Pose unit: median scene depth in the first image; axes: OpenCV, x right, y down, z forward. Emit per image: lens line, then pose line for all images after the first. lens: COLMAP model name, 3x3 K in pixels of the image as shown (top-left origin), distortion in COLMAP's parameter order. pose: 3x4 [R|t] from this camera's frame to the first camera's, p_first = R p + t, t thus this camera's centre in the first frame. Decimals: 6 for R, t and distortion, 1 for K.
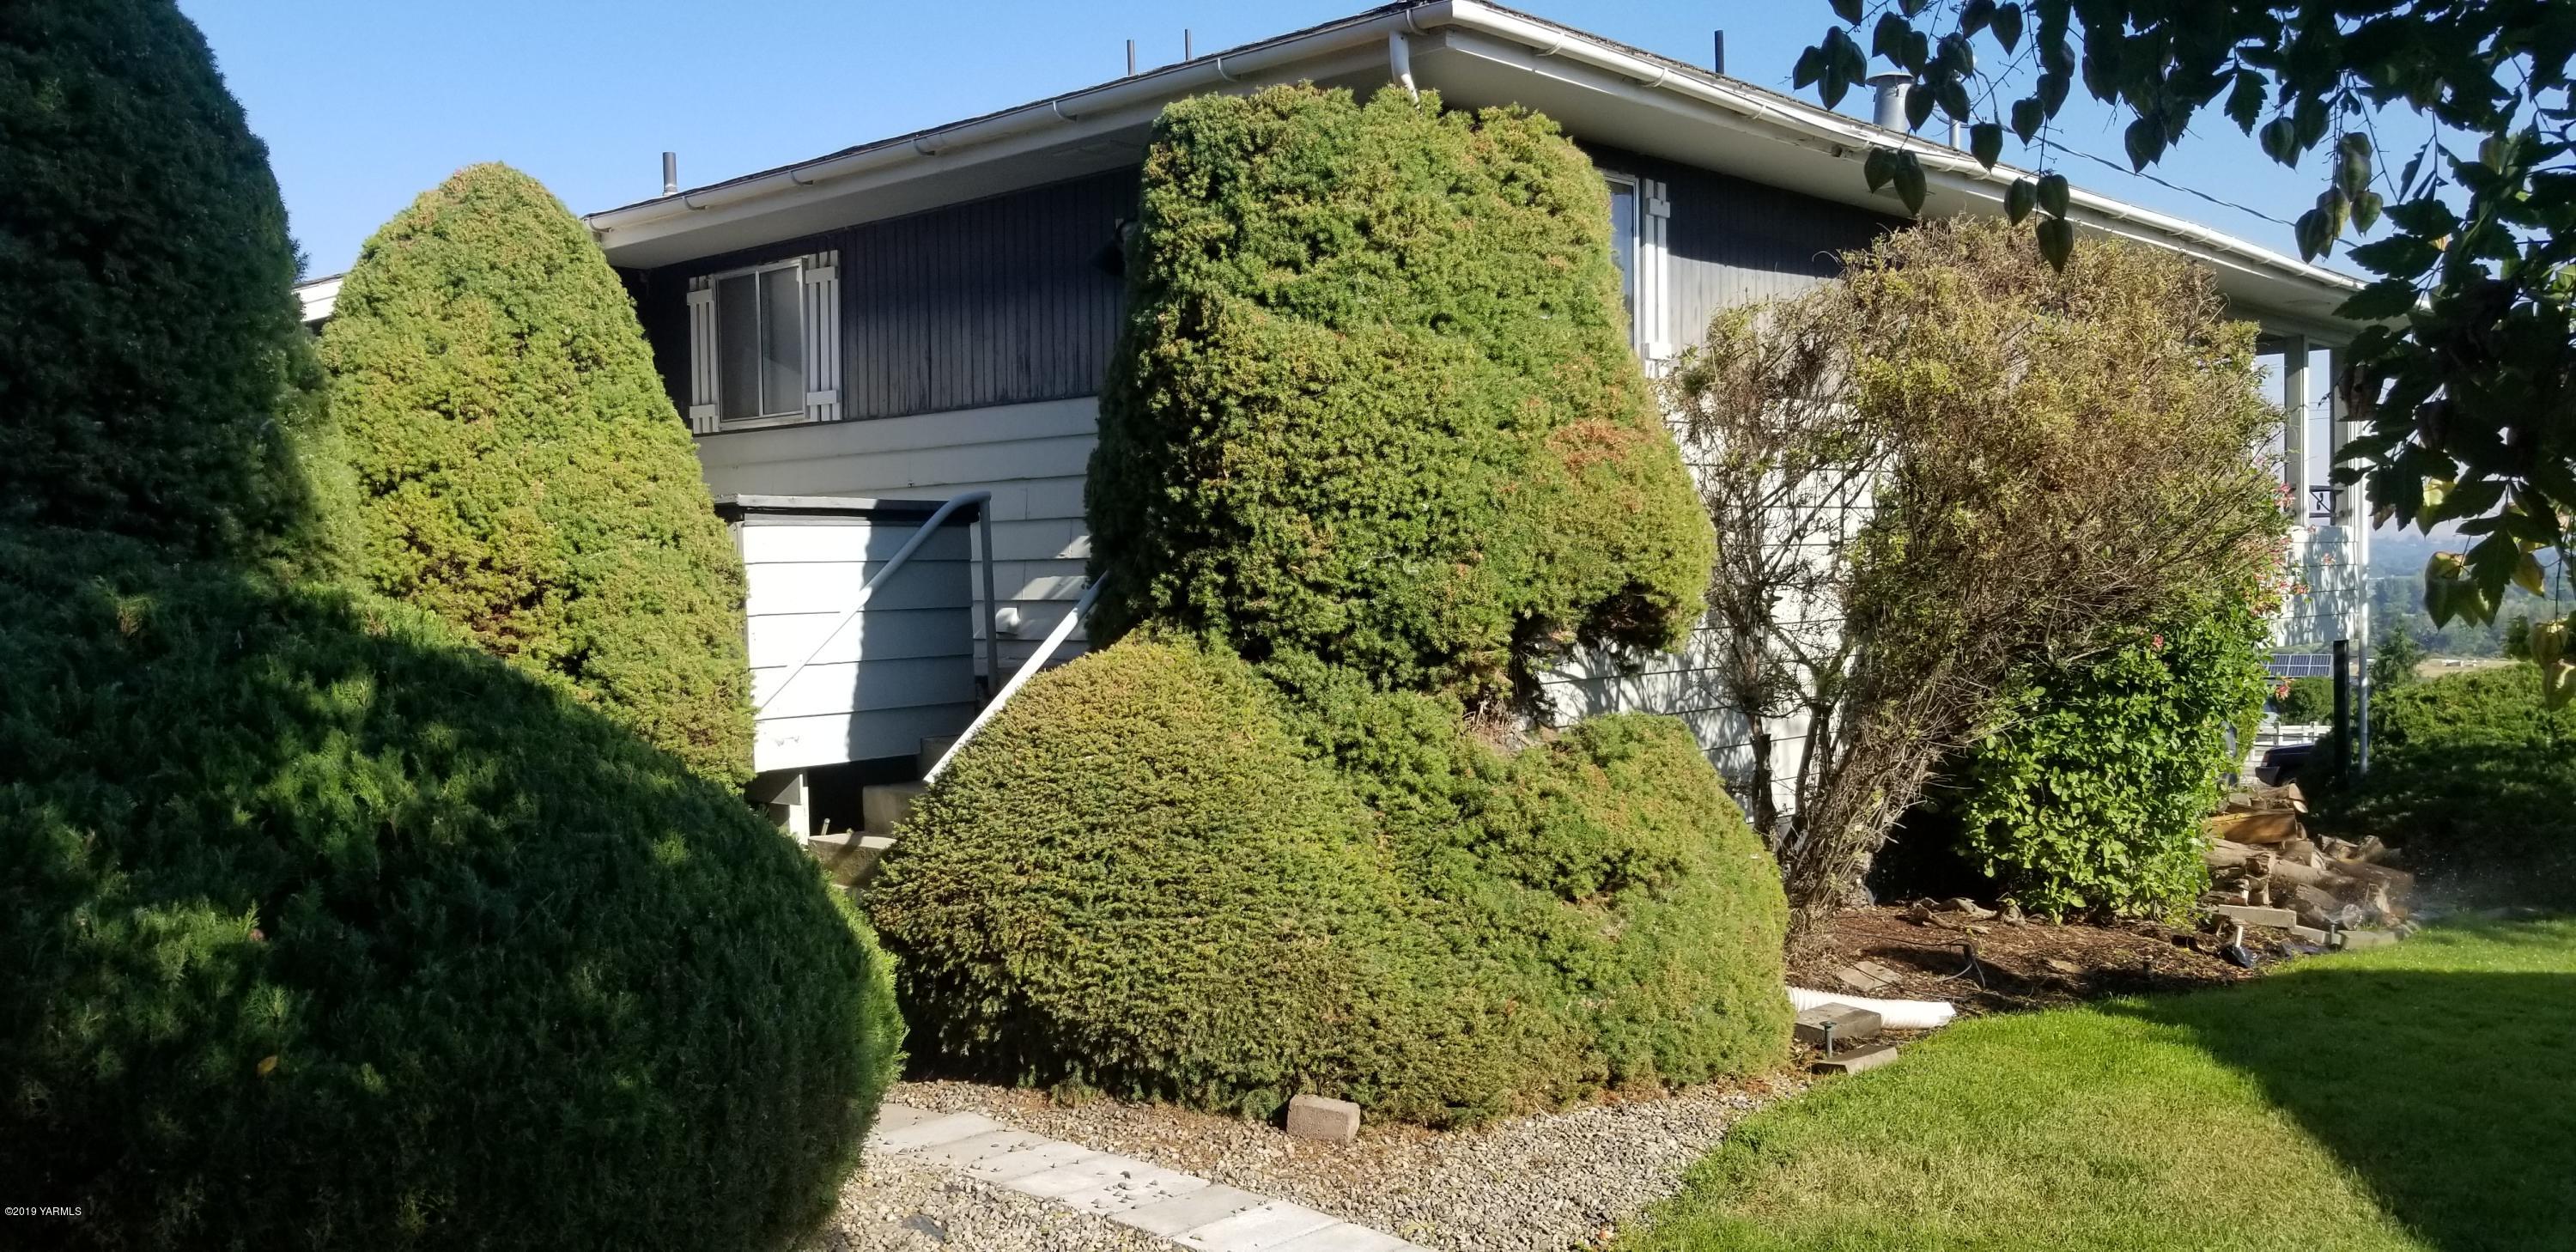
lens RADIAL K [[2099.7, 0, 1297.1], [0, 2099.7, 642.5], [0, 0, 1]] dist [0.019348, -0.033712]
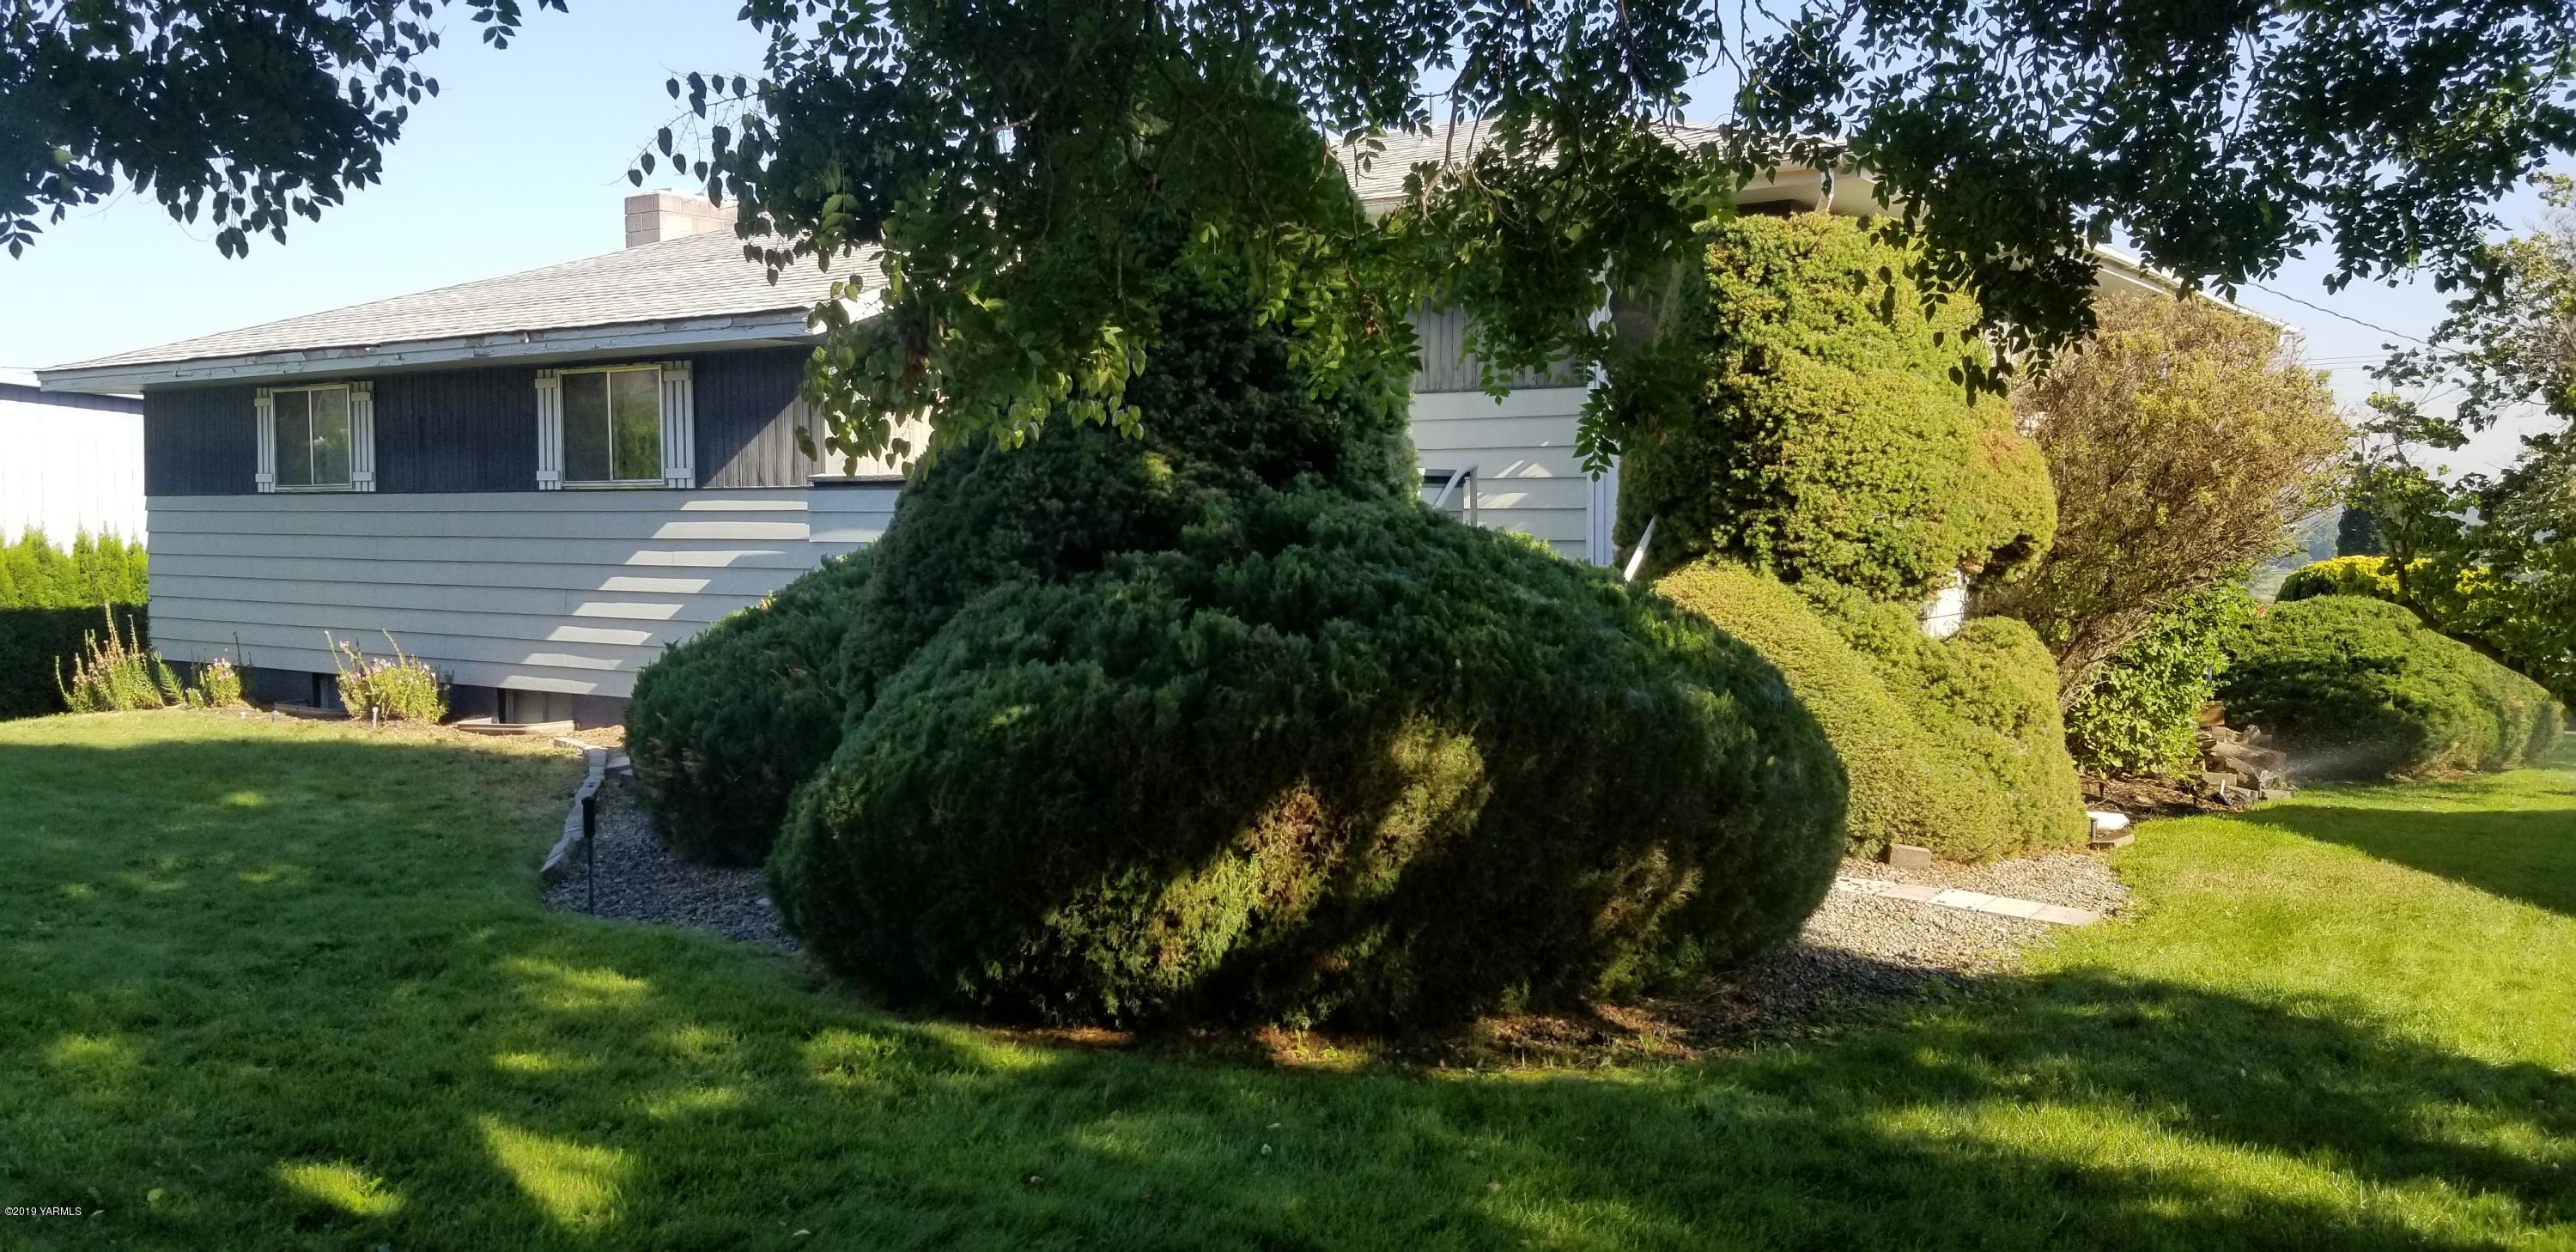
lens RADIAL K [[2099.7, 0, 1278.3], [0, 2099.7, 610.5], [0, 0, 1]] dist [0.019348, -0.033712]
pose [[0.989323, 0.006259, 0.145606, -0.629122], [-0.008442, 0.999861, 0.014380, 0.010575], [-0.145496, -0.015455, 0.989238, -0.492210]]
